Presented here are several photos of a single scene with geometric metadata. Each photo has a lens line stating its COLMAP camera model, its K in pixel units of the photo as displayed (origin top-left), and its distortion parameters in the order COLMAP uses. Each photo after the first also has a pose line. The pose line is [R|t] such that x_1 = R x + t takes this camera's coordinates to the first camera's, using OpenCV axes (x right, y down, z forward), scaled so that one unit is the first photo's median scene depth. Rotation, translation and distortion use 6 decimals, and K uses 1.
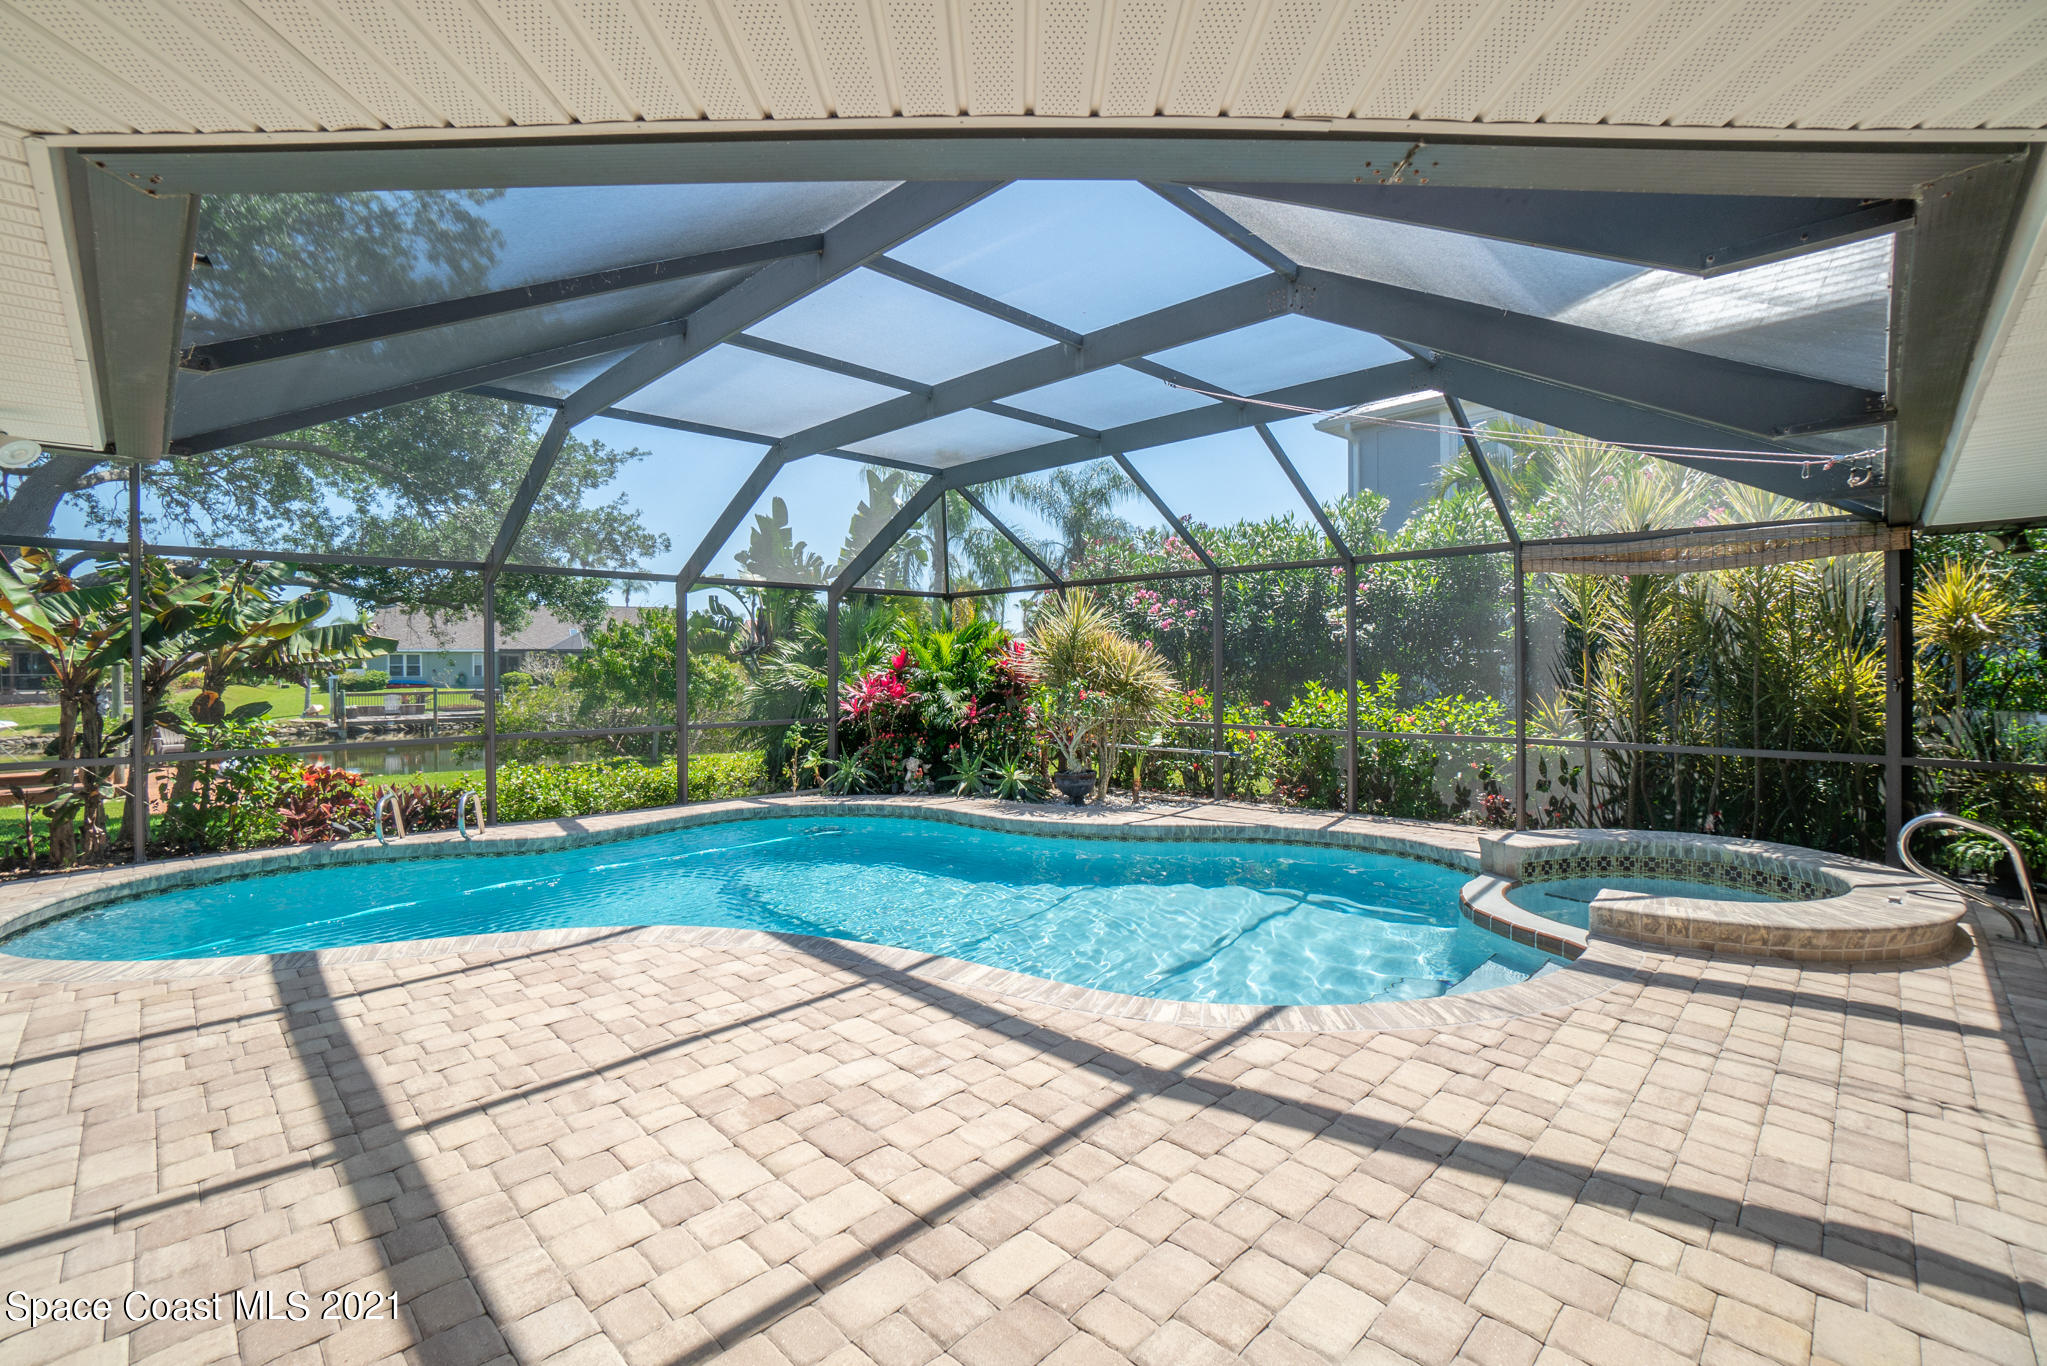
lens RADIAL K [[903.2, 0, 1022.4], [0, 903.2, 672.8], [0, 0, 1]] dist [-0.065077, 0.023521]
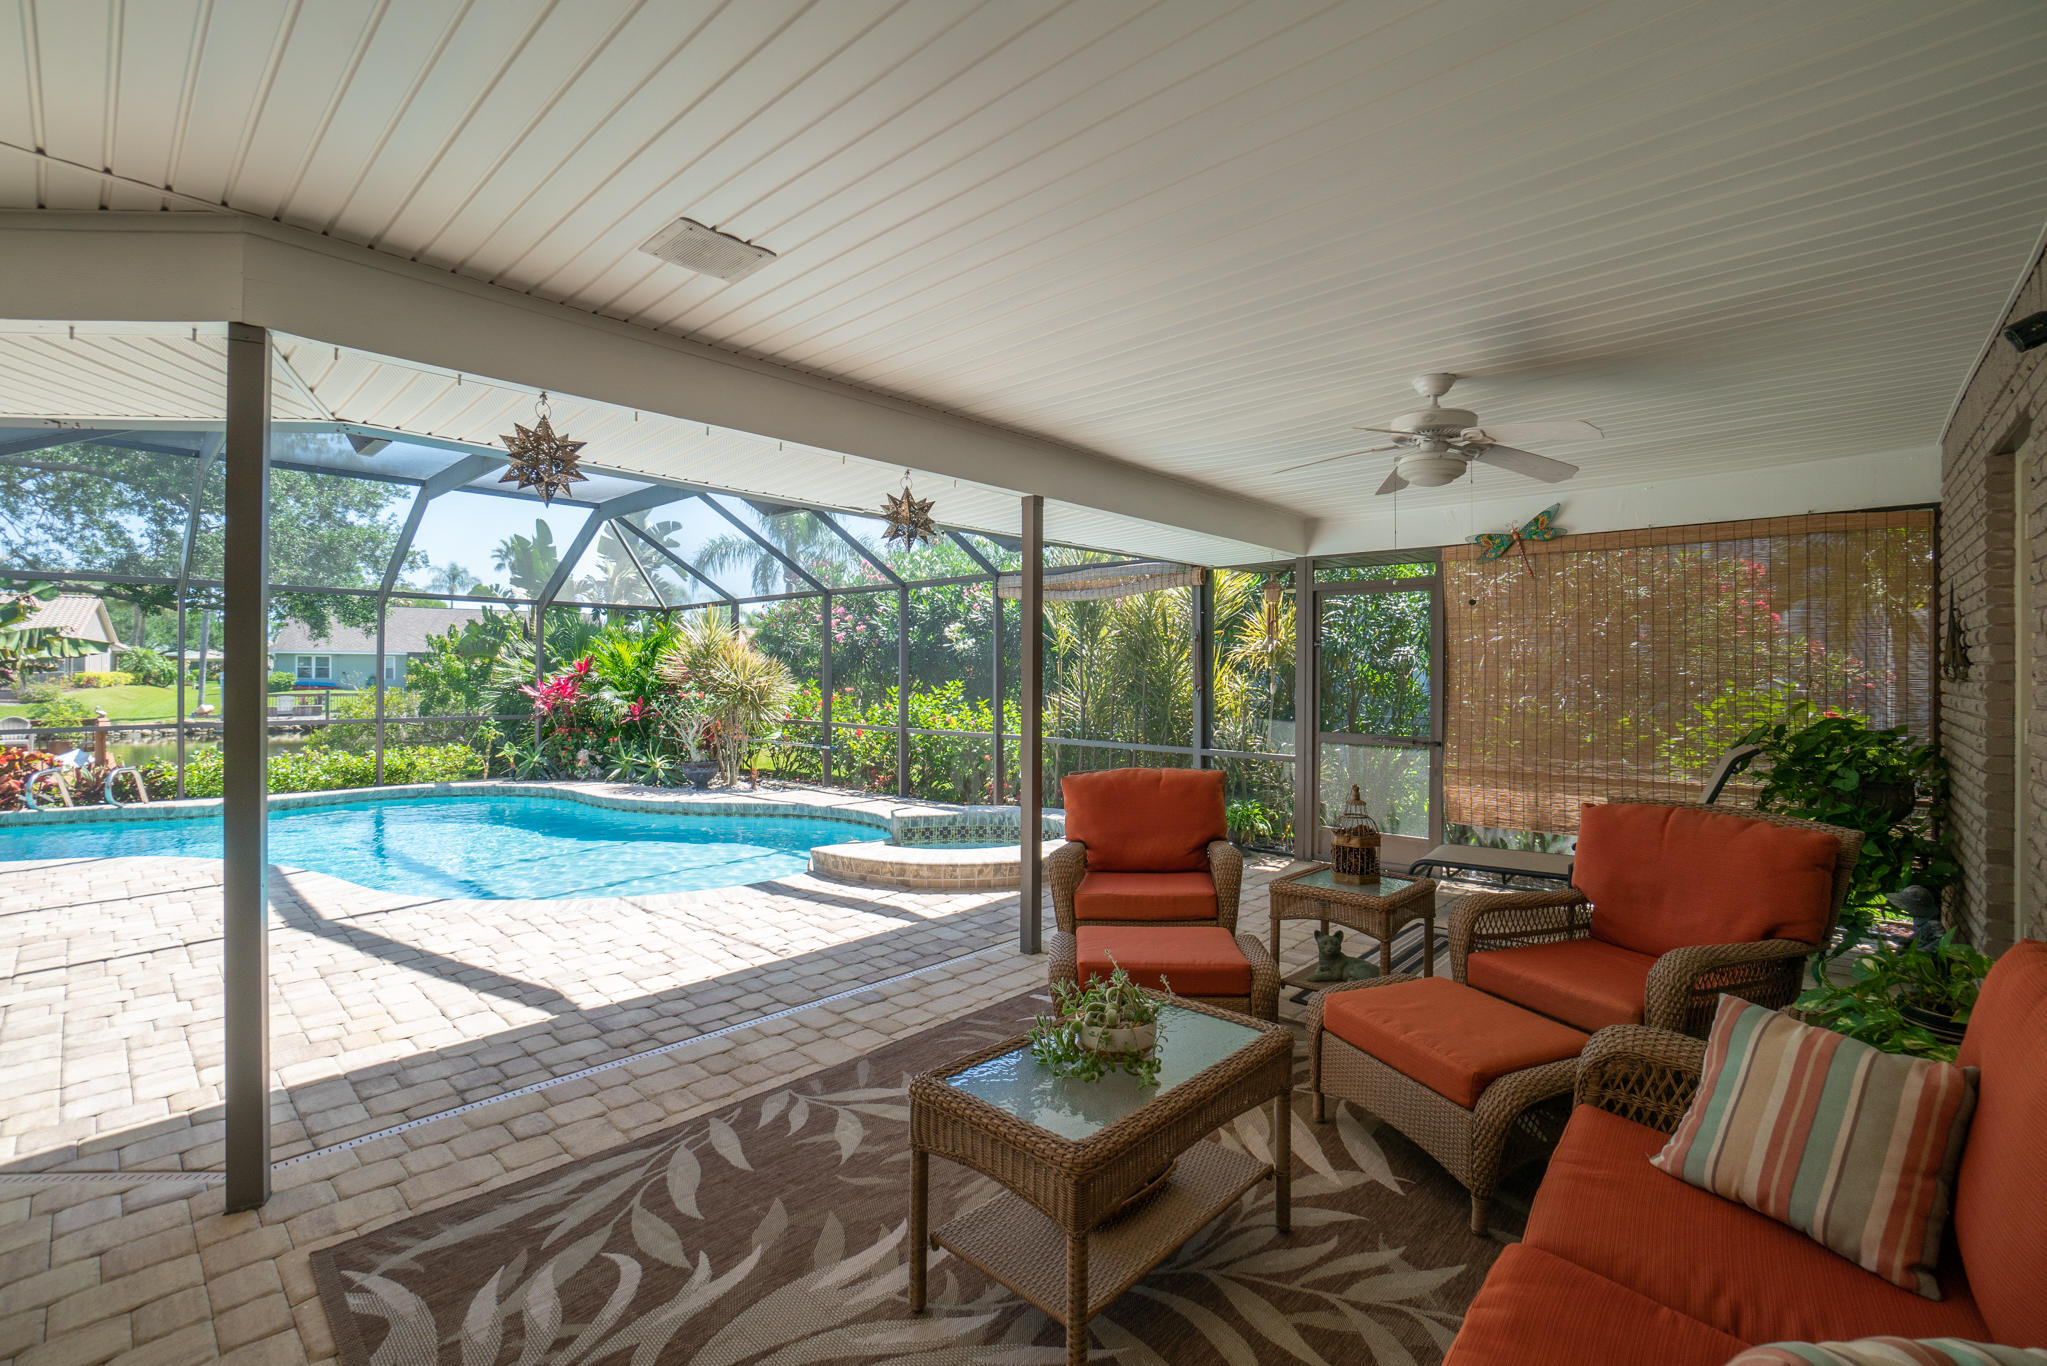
lens RADIAL K [[903.2, 0, 1022.4], [0, 903.2, 672.8], [0, 0, 1]] dist [-0.065077, 0.023521]
pose [[0.999203, 0.010181, 0.038585, 0.564461], [-0.009786, 0.999898, -0.010416, 0.002633], [-0.038687, 0.010030, 0.999201, -0.243450]]
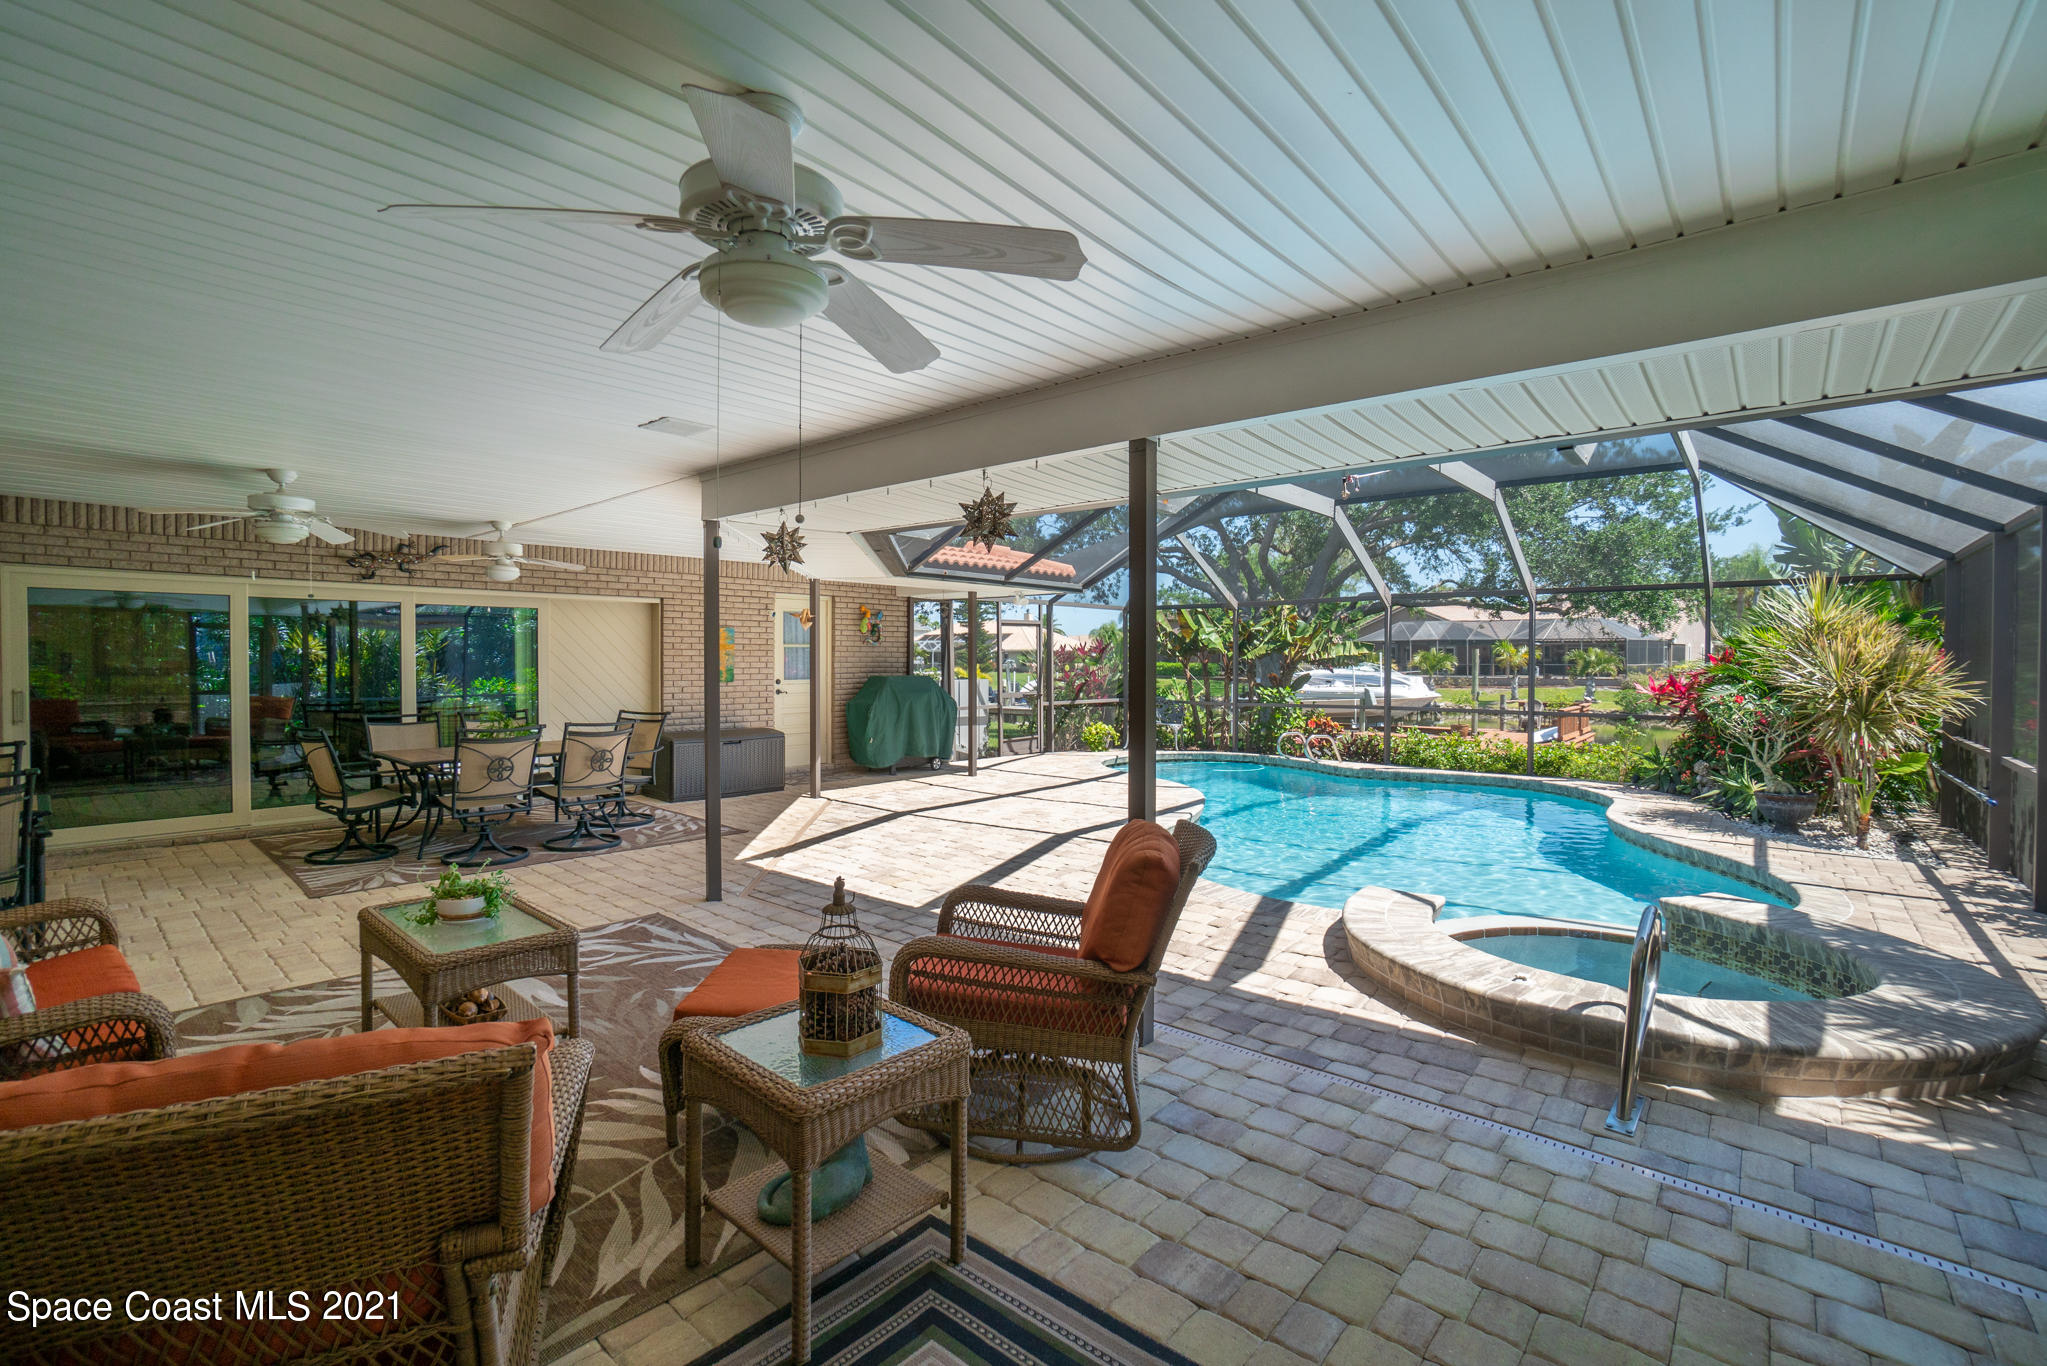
lens RADIAL K [[903.2, 0, 1022.4], [0, 903.2, 672.8], [0, 0, 1]] dist [-0.065077, 0.023521]
pose [[0.068763, 0.019793, -0.997437, 1.070547], [-0.010674, 0.999761, 0.019104, -0.014285], [0.997576, 0.009333, 0.068958, 0.296895]]
